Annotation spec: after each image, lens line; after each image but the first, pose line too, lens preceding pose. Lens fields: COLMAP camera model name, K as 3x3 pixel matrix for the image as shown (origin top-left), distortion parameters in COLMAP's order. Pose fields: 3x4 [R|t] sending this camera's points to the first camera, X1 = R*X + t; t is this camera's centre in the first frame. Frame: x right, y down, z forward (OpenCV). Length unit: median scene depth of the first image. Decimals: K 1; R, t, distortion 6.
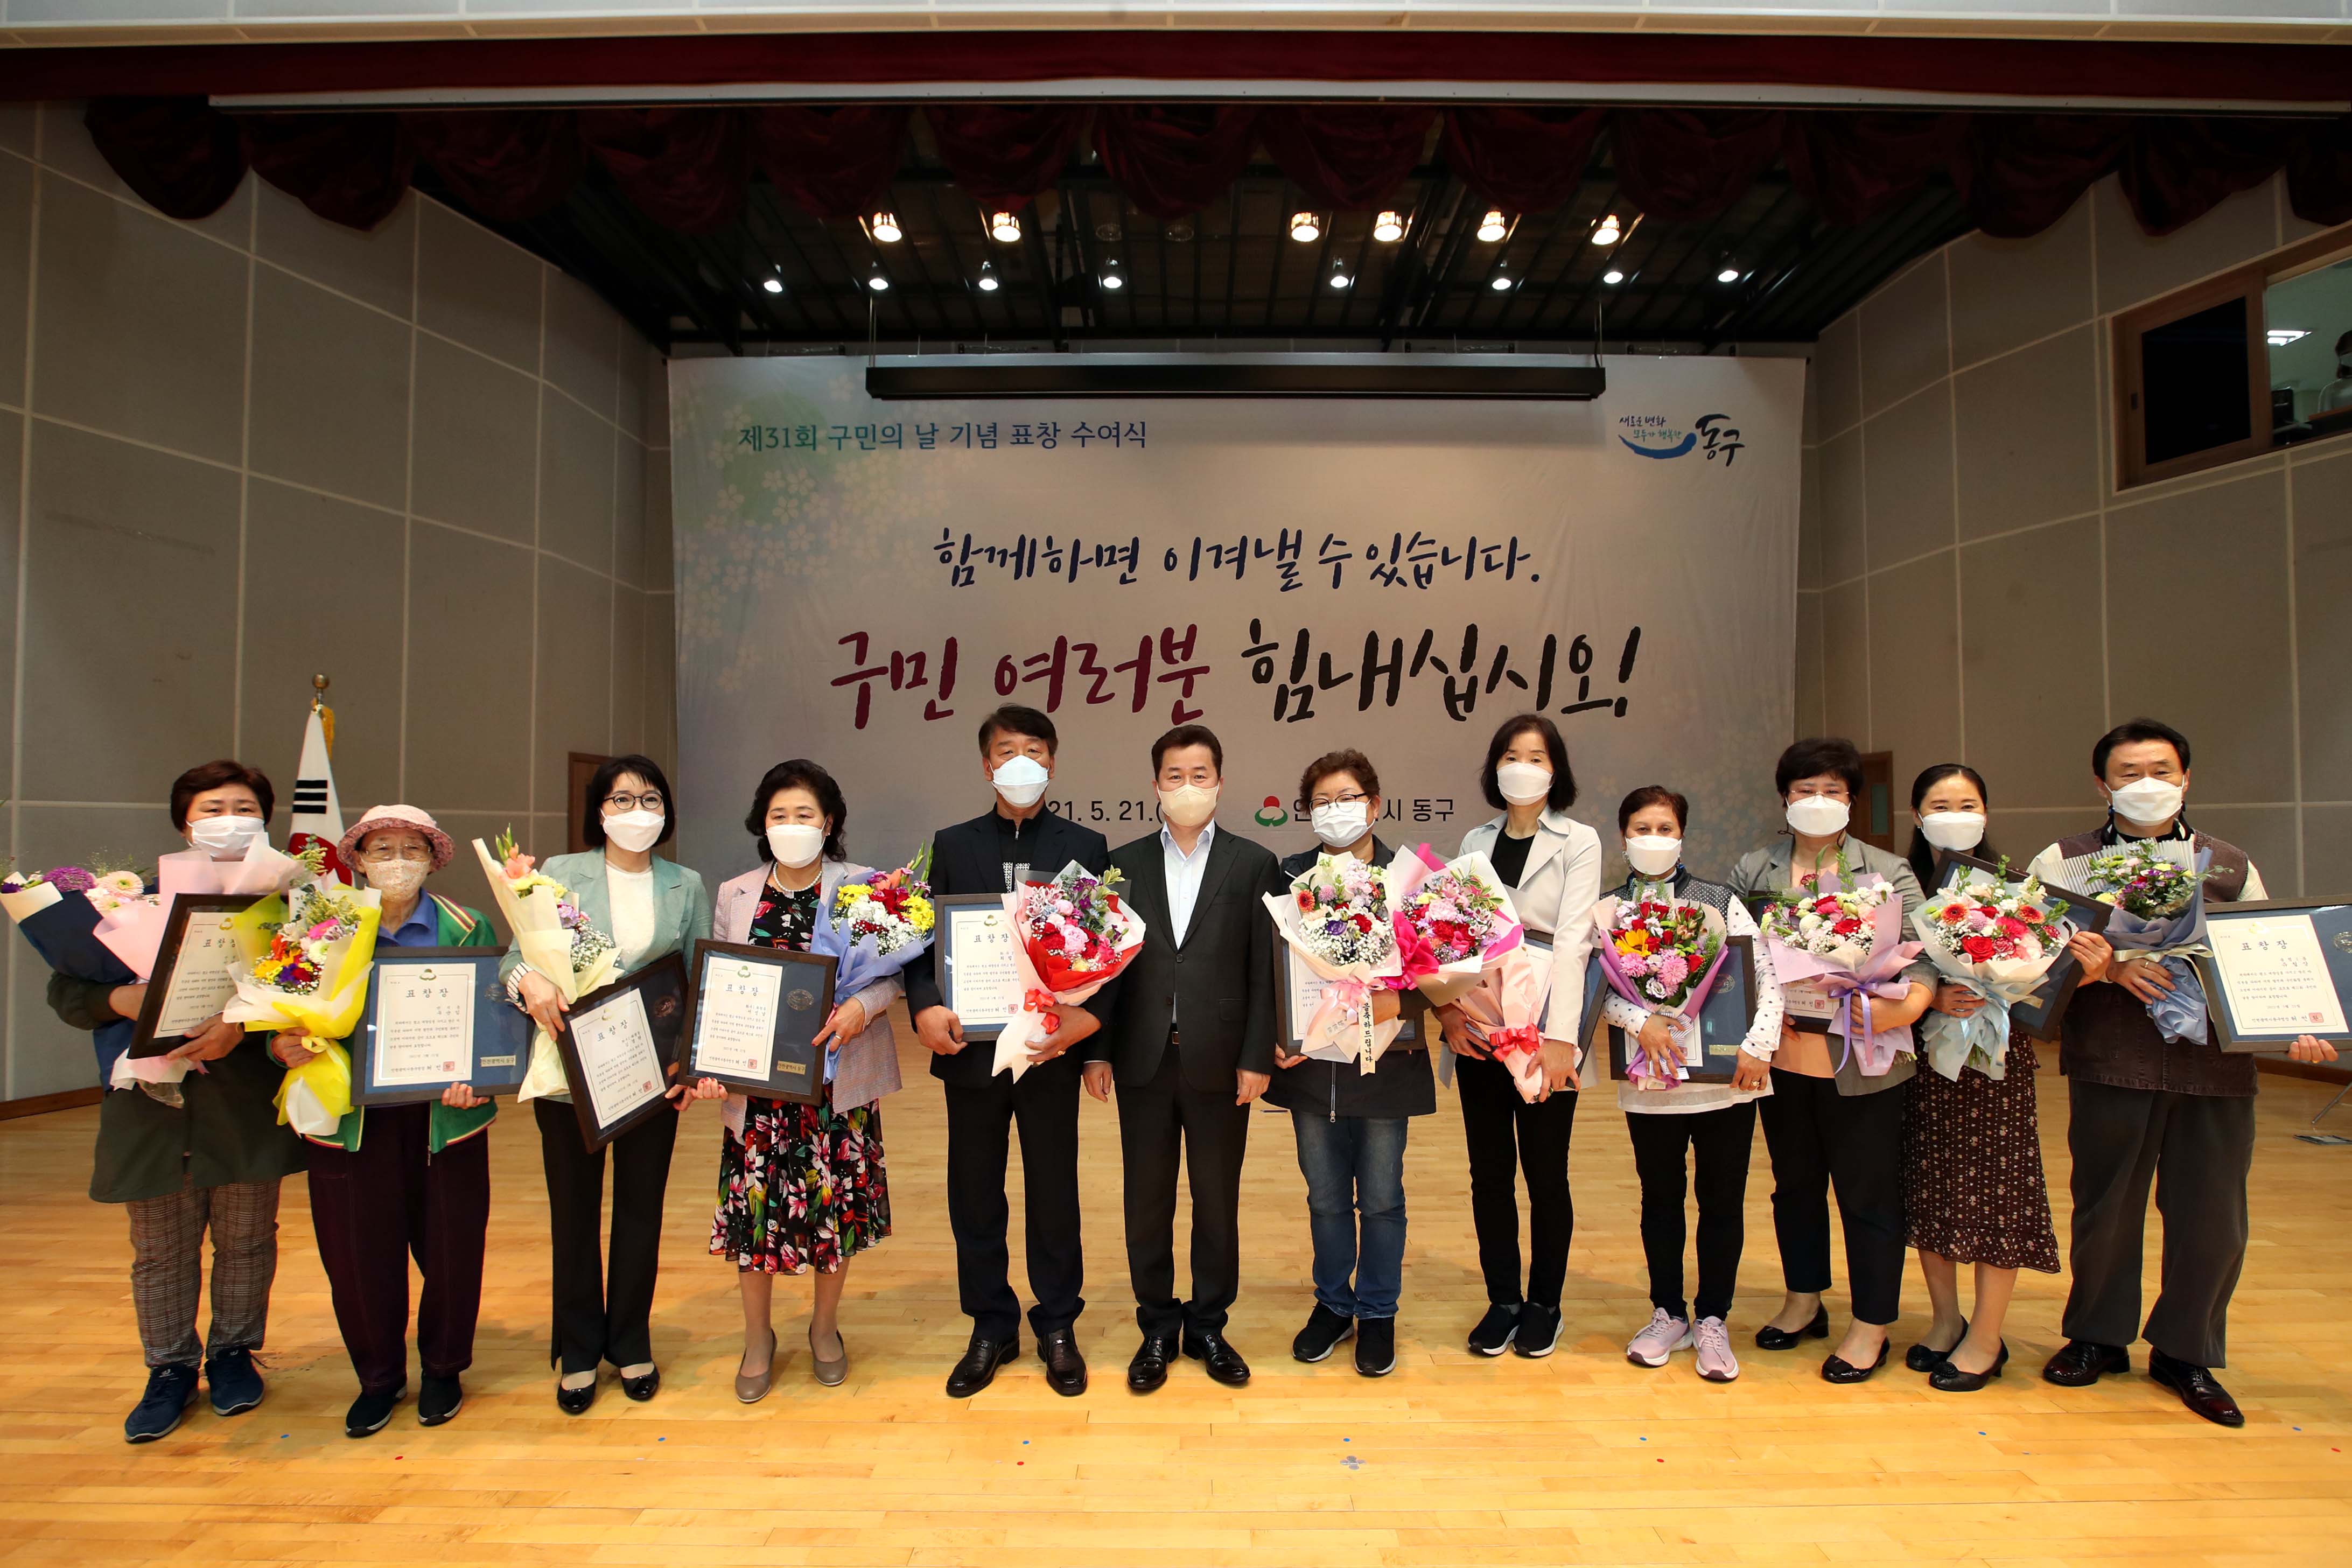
lens RADIAL K [[1174.1, 0, 1184.6], [0, 1174.1, 808.6], [0, 0, 1]] dist [-0.091988, 0.074553]
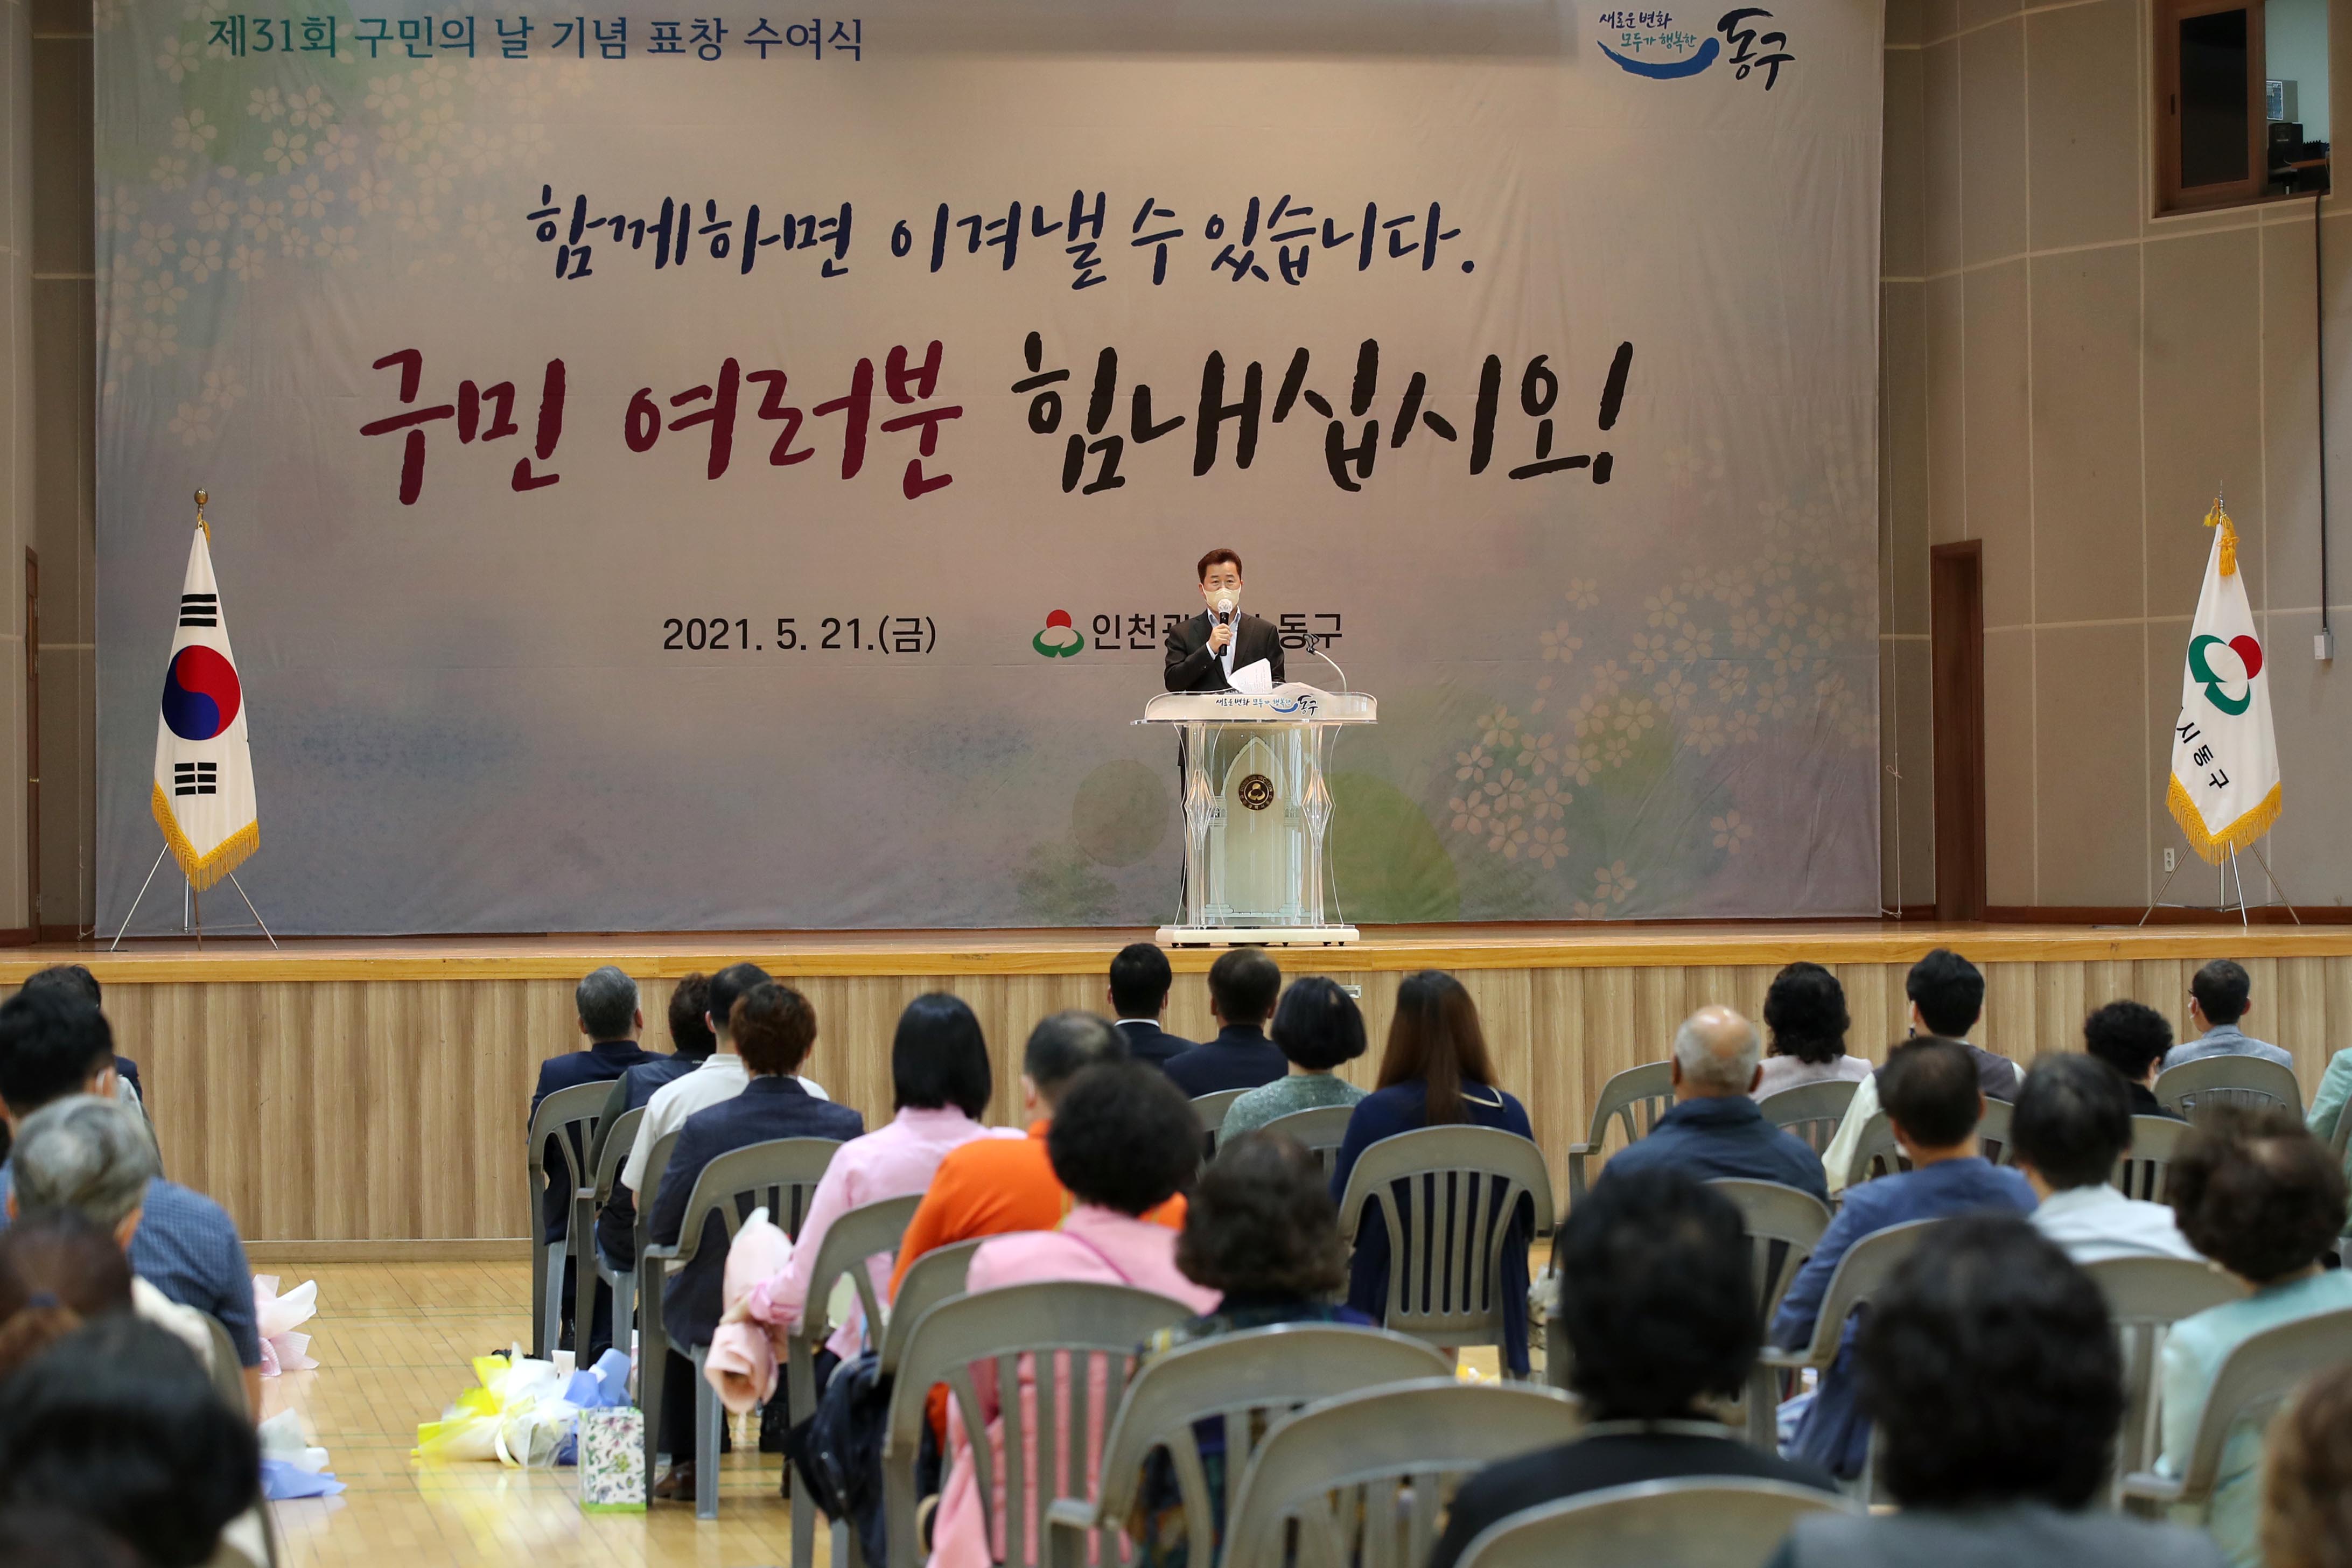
lens RADIAL K [[7120.5, 0, 1121.9], [0, 7120.5, 777.4], [0, 0, 1]] dist [-0.096793, 0.185556]
pose [[0.988801, -0.006639, 0.149092, -0.471916], [0.005028, 0.999925, 0.011179, 0.037507], [-0.149155, -0.010304, 0.988760, -2.845907]]
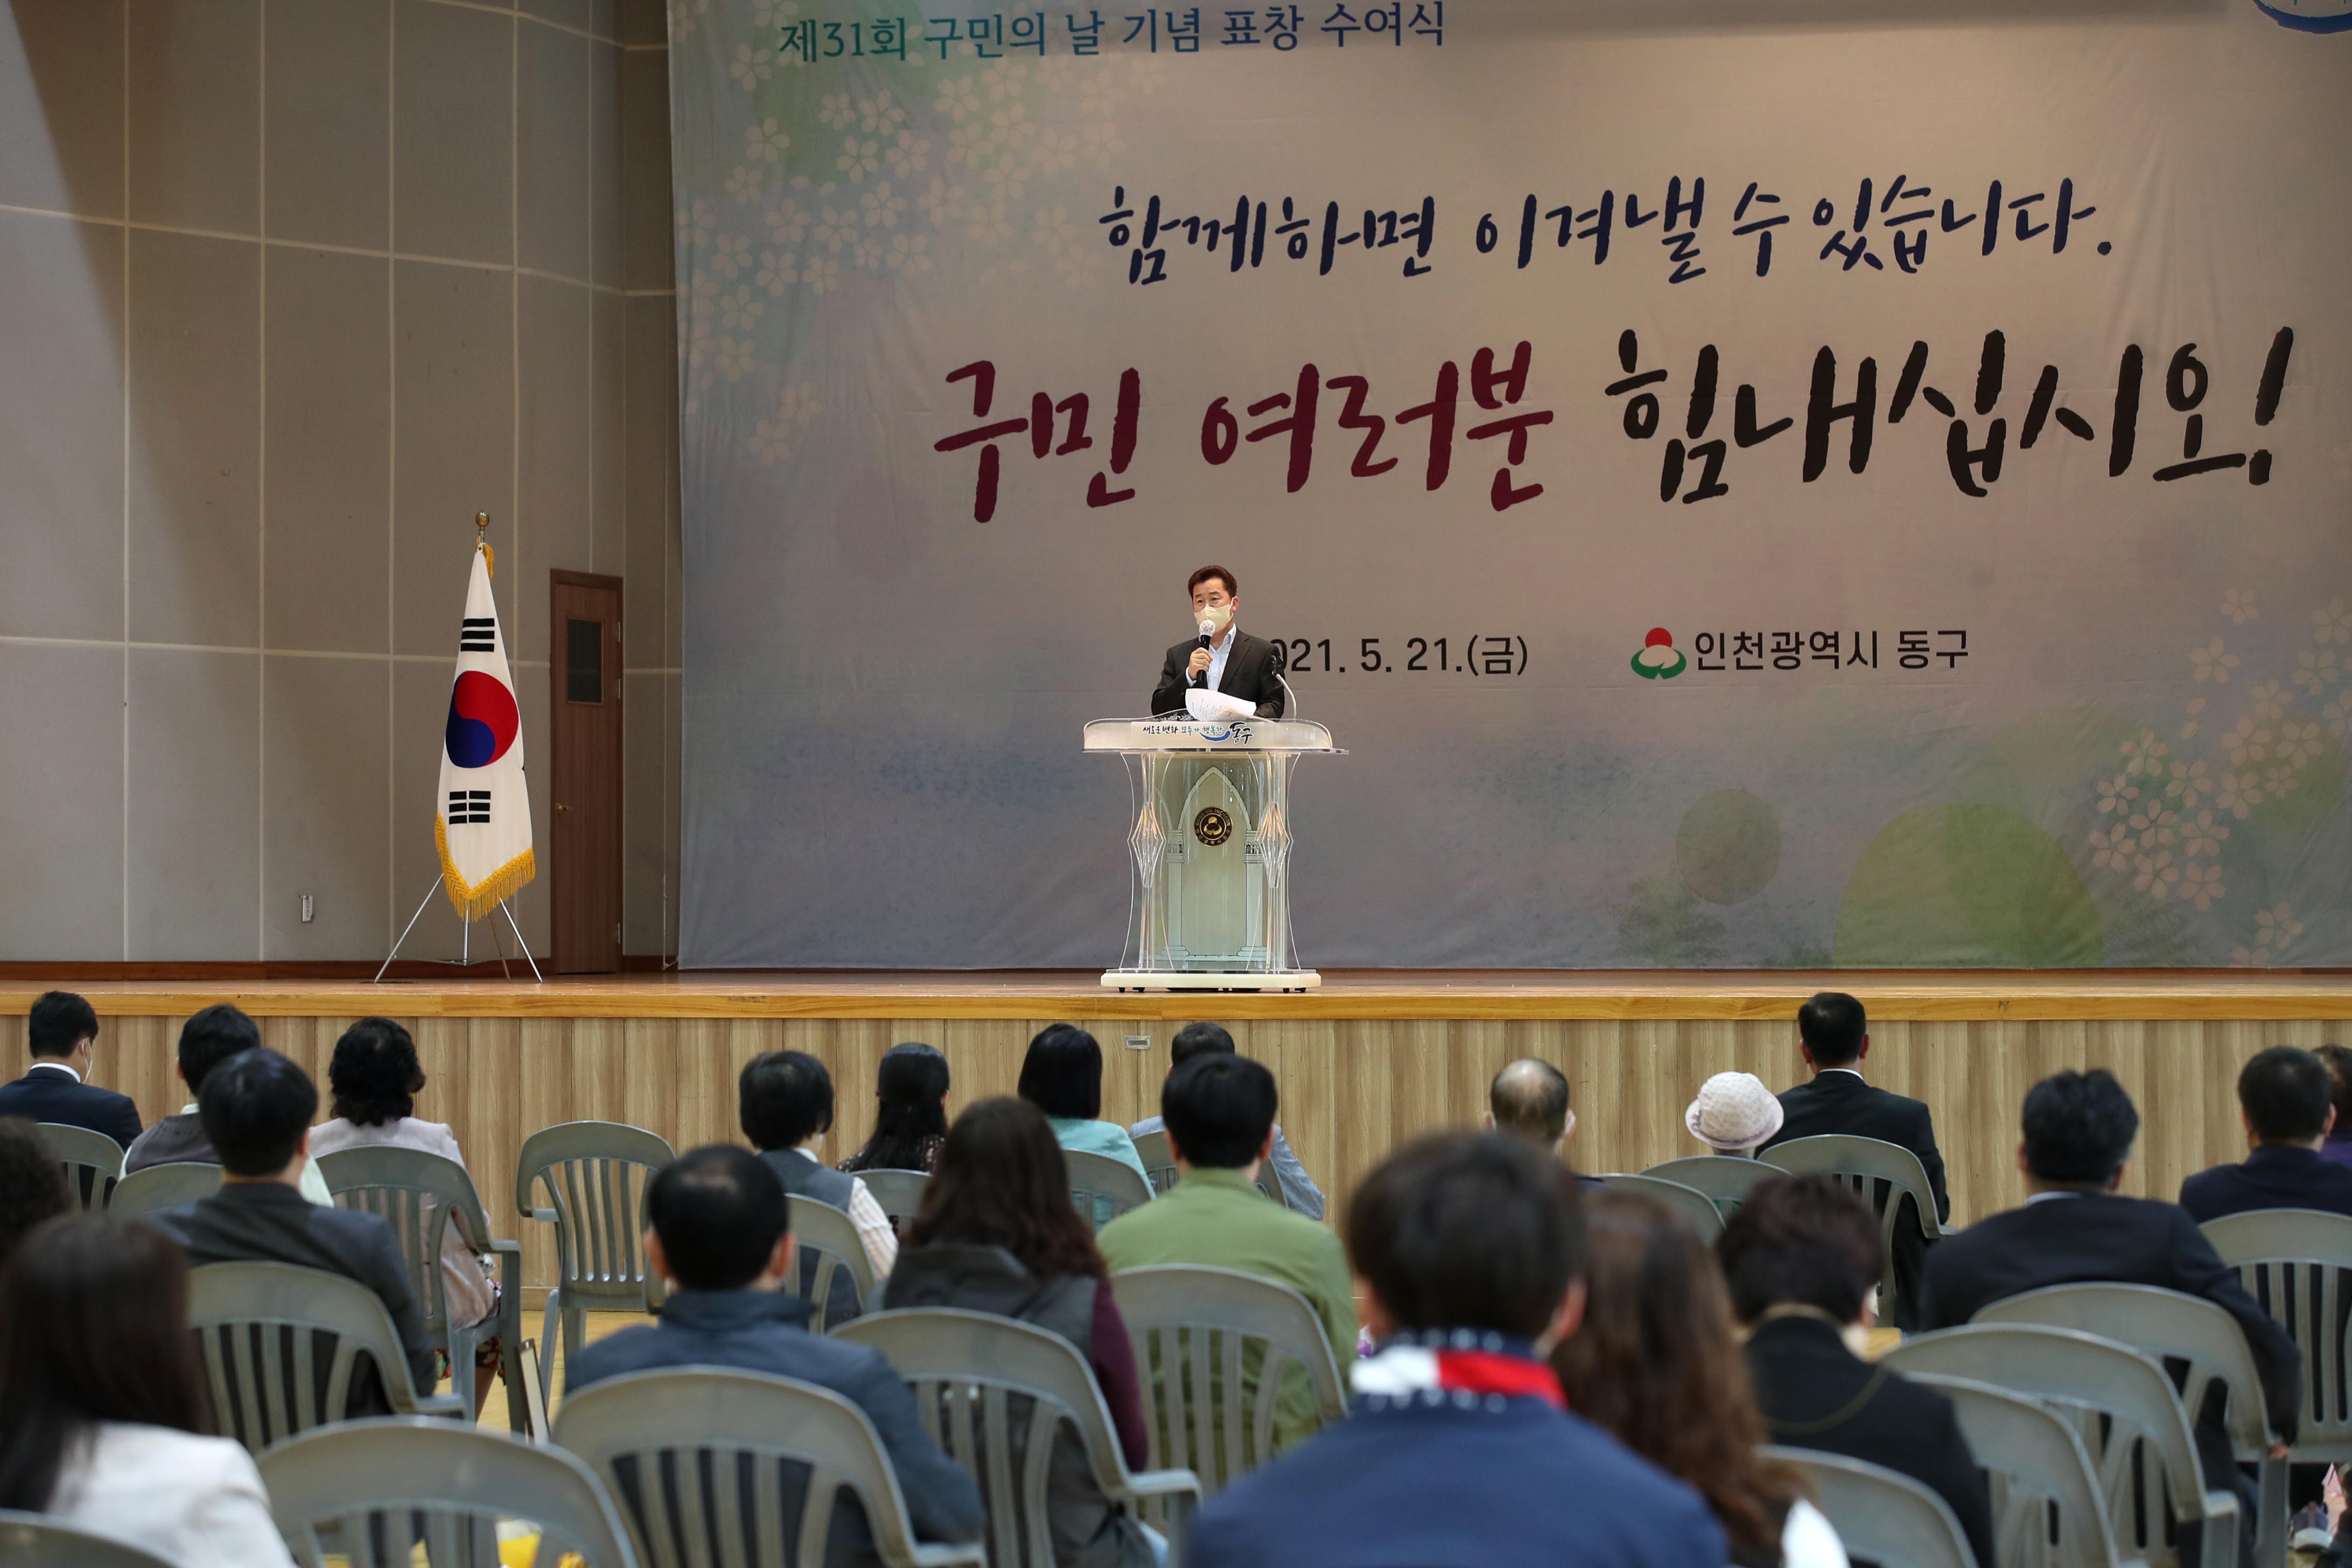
lens RADIAL K [[7392.1, 0, 1167.5], [0, 7392.1, 829.1], [0, 0, 1]] dist [-0.082085, 2.667267]
pose [[0.974099, -0.002789, -0.226106, 0.680827], [0.005977, 0.999892, 0.013414, 0.039669], [0.226044, -0.014418, 0.974010, -2.713738]]
